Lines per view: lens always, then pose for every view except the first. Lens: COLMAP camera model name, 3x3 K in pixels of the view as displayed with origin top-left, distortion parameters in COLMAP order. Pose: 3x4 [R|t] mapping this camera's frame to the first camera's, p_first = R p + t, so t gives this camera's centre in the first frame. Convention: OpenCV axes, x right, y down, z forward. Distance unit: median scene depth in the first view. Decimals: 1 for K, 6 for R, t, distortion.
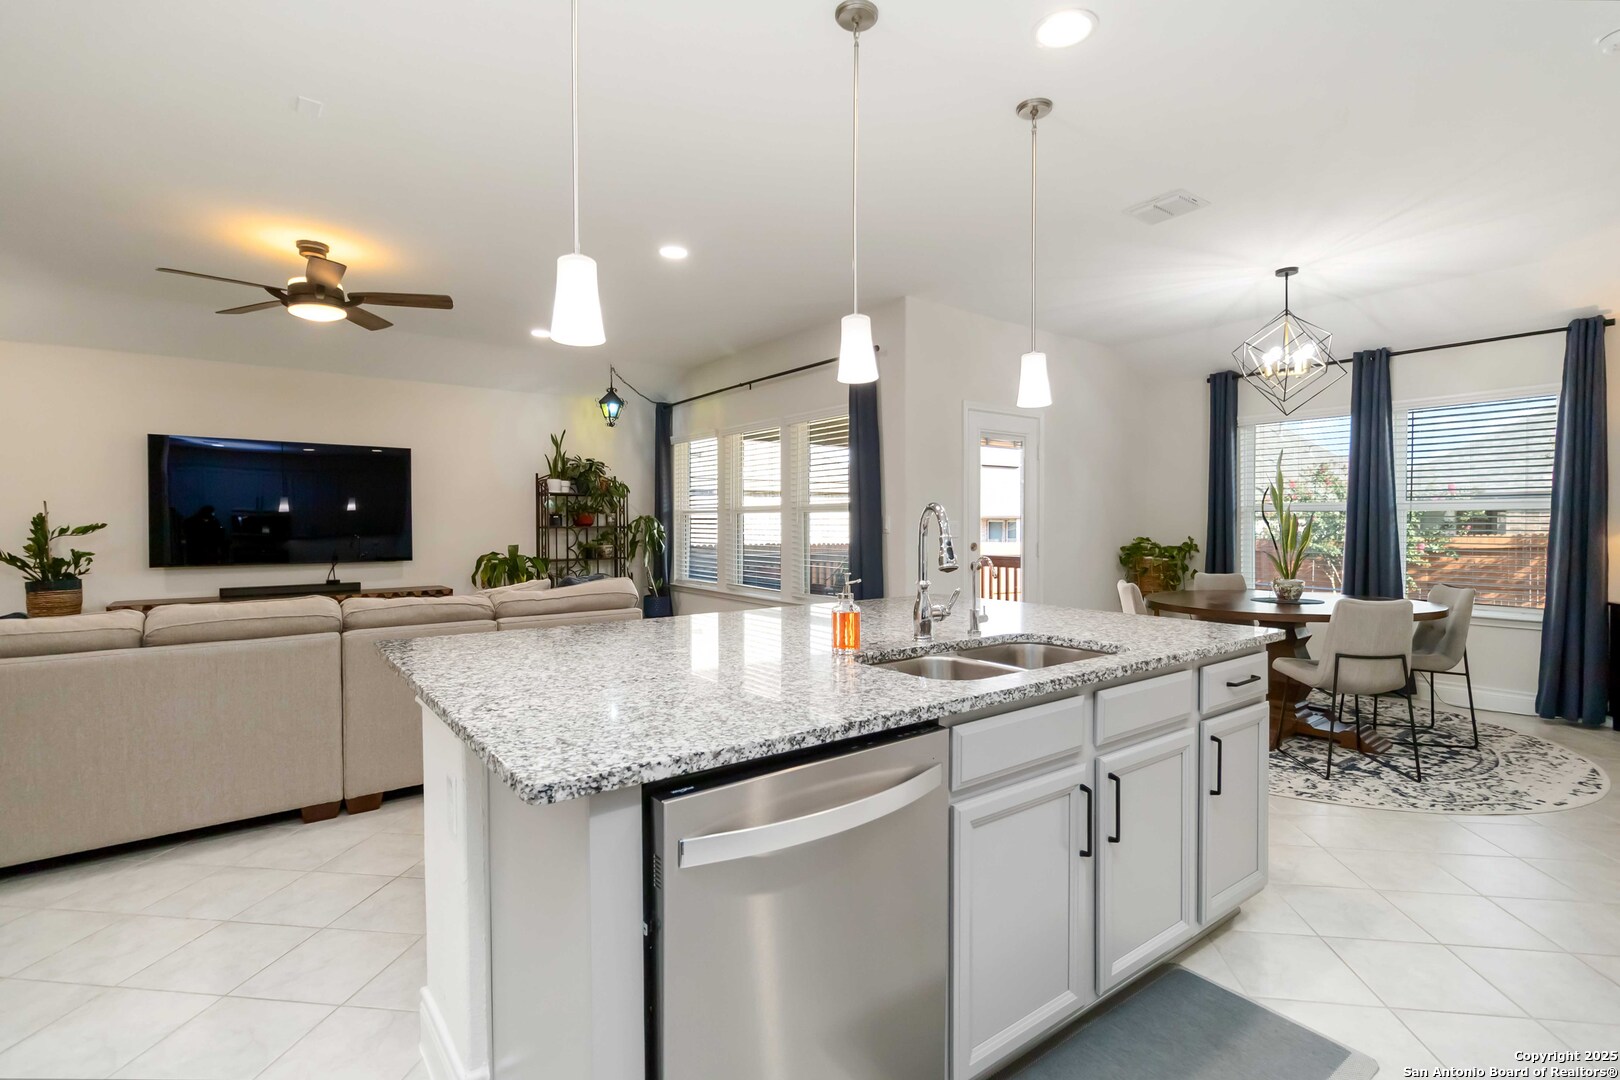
lens RADIAL K [[759.6, 0, 818.6], [0, 759.6, 534.2], [0, 0, 1]] dist [0.000910, 0.000928]
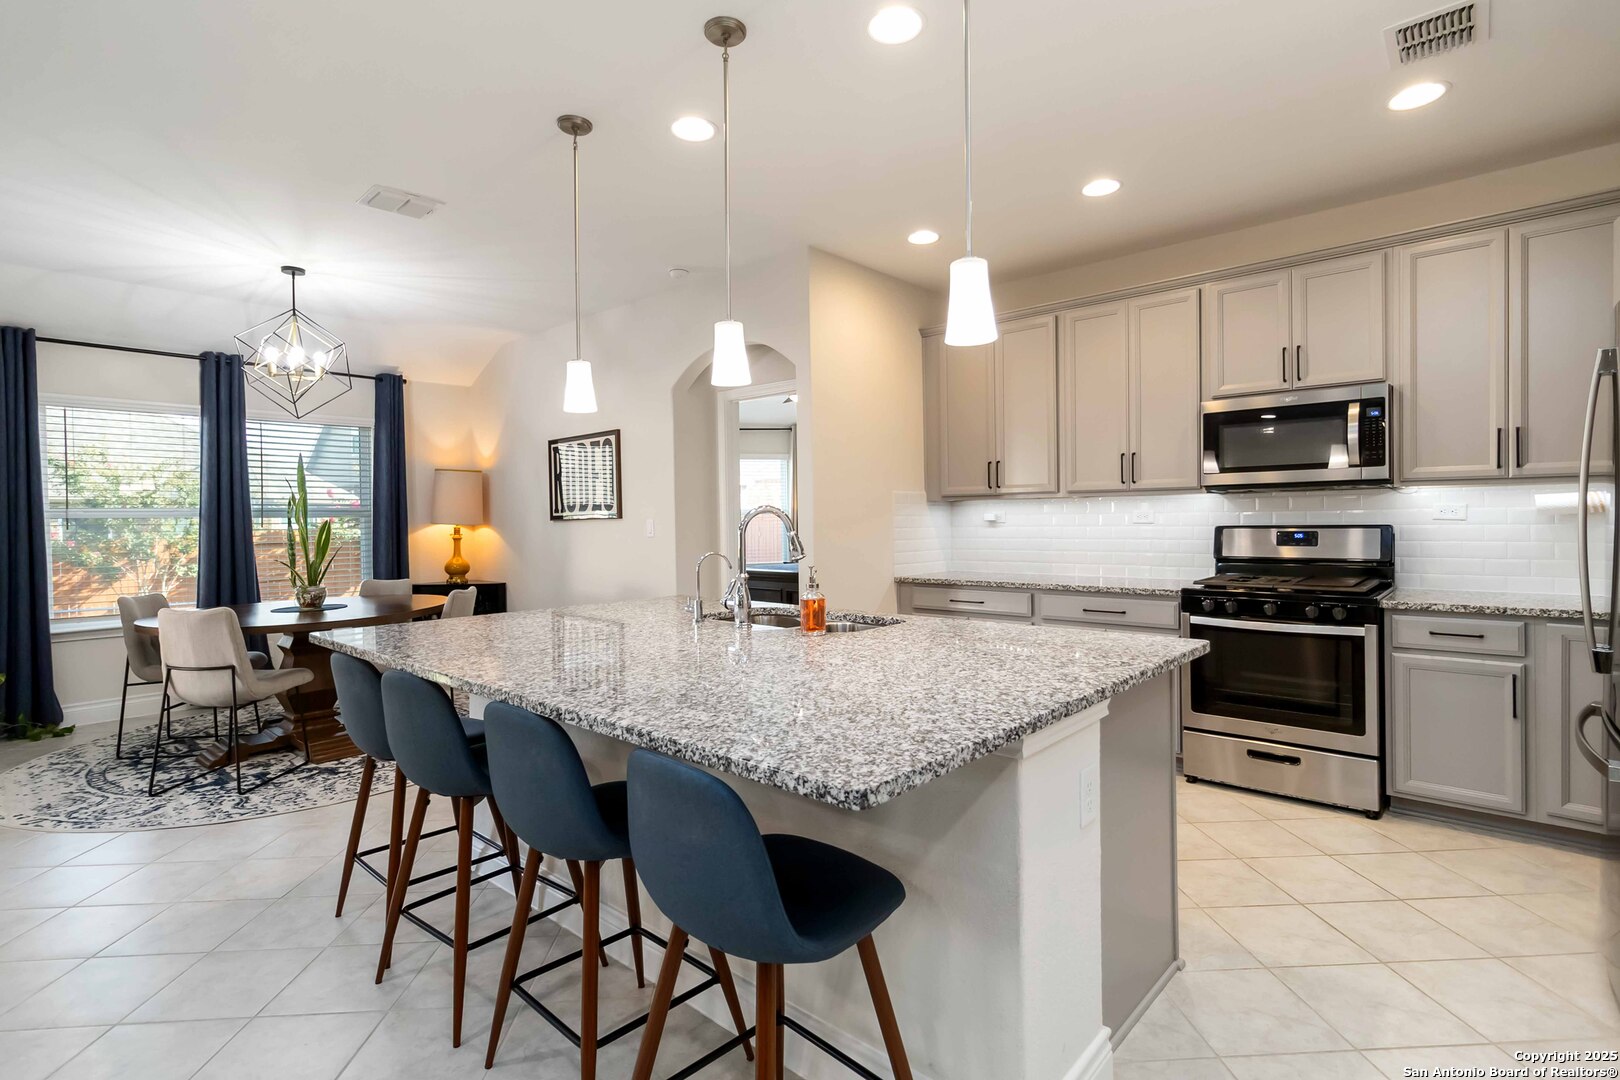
lens RADIAL K [[787.7, 0, 816.0], [0, 787.7, 528.4], [0, 0, 1]] dist [0.001390, -0.000227]
pose [[-0.189318, -0.007814, 0.981885, -0.444778], [0.030431, 0.999441, 0.013821, -0.008454], [-0.981444, 0.032497, -0.188974, 0.483692]]
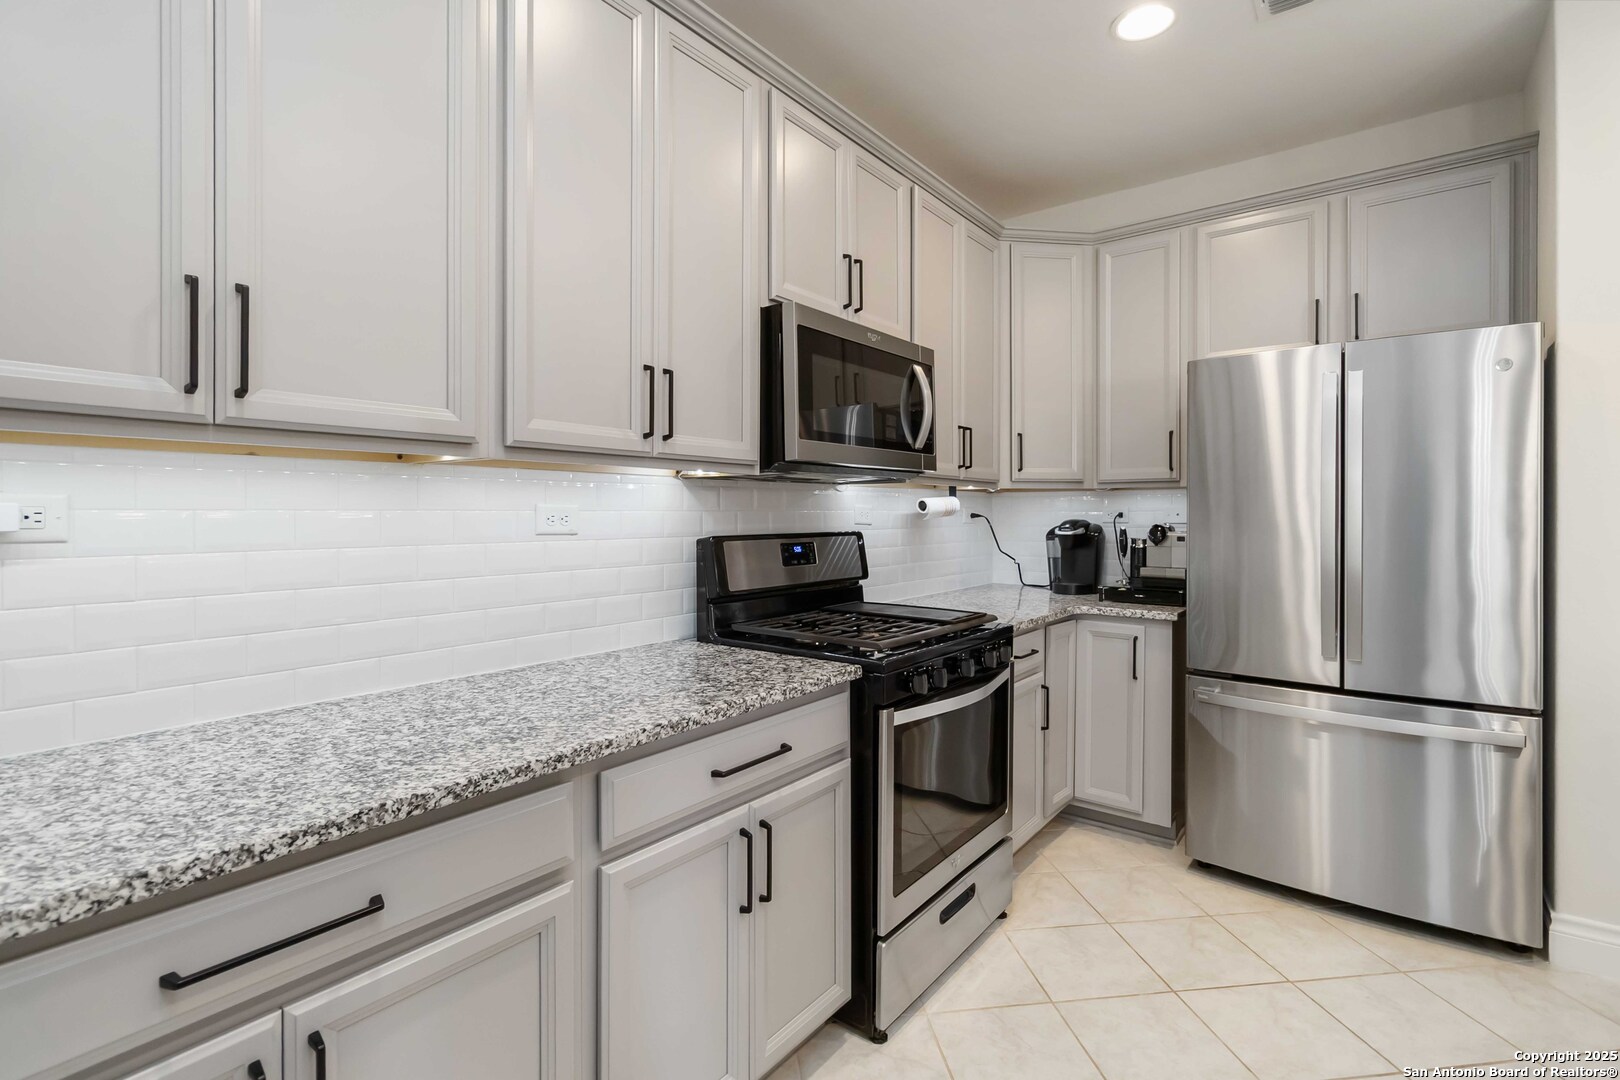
lens RADIAL K [[758.5, 0, 817.1], [0, 758.5, 514.7], [0, 0, 1]] dist [0.000593, 0.000663]
pose [[-0.966704, 0.004527, -0.255859, 0.320603], [-0.000643, 0.999797, 0.020122, -0.007885], [0.255898, 0.019616, -0.966505, 0.346780]]
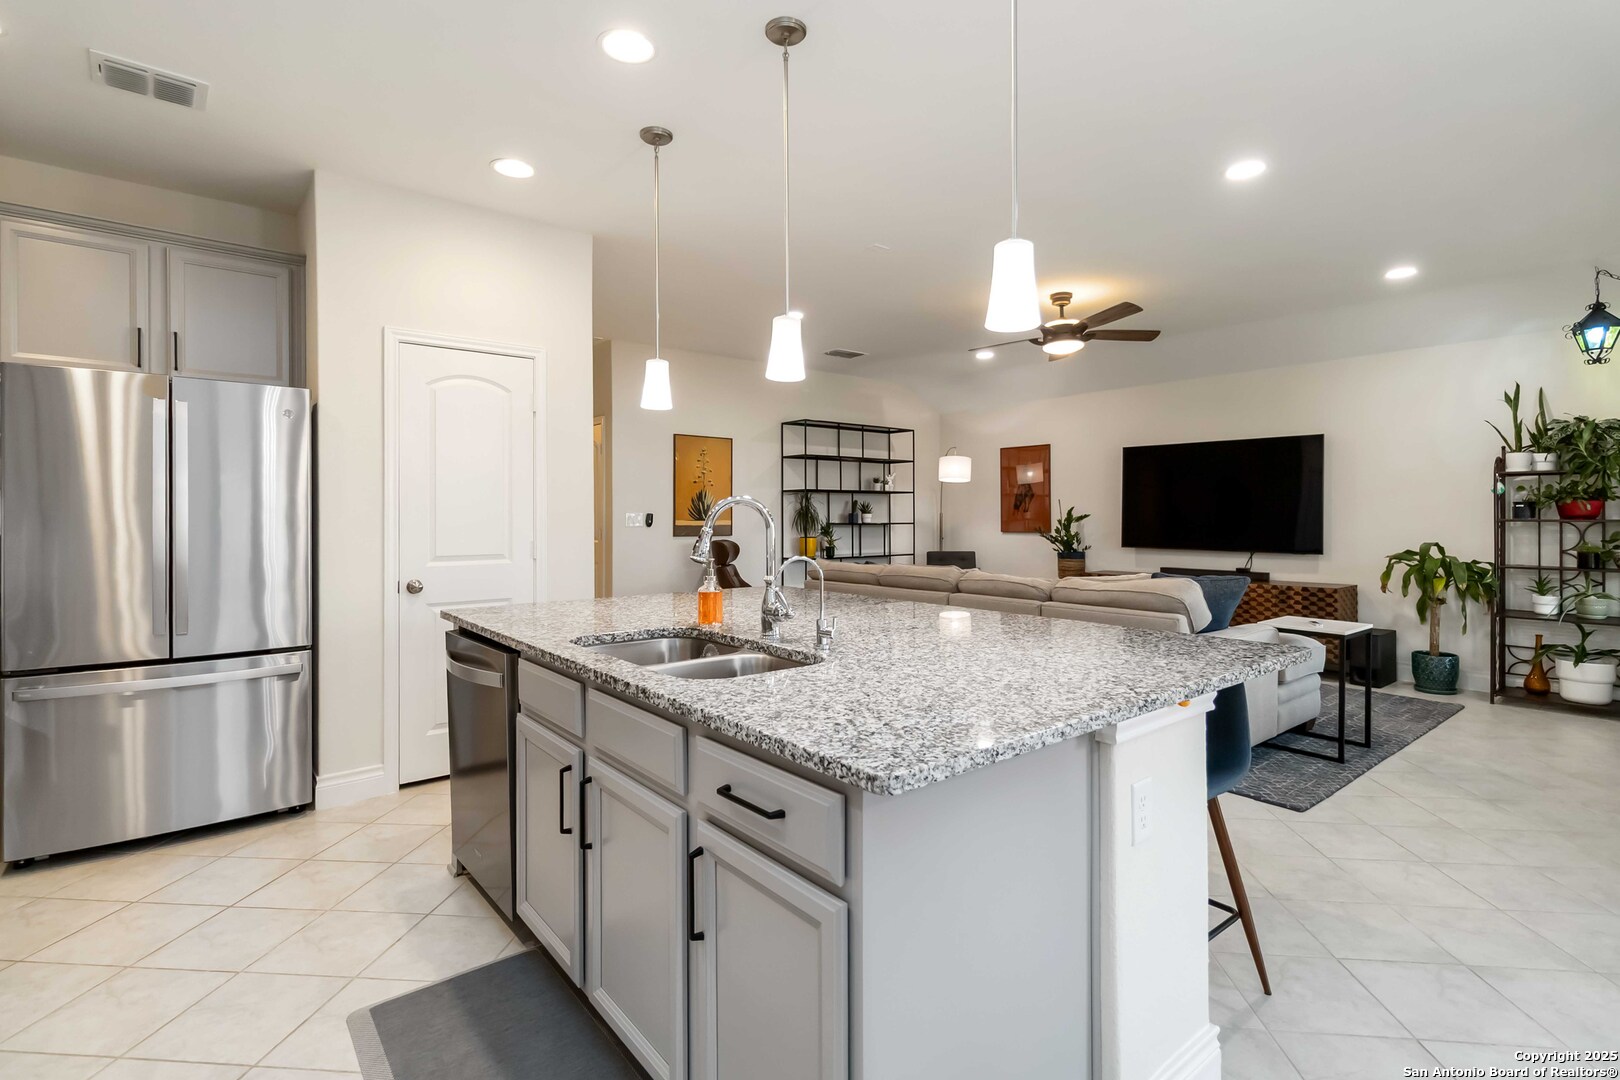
lens RADIAL K [[773.6, 0, 818.0], [0, 773.6, 516.1], [0, 0, 1]] dist [0.001911, 0.000495]
pose [[0.037477, 0.004777, -0.999286, 0.486672], [-0.015243, 0.999875, 0.004208, -0.008621], [0.999181, 0.015075, 0.037546, 0.442016]]
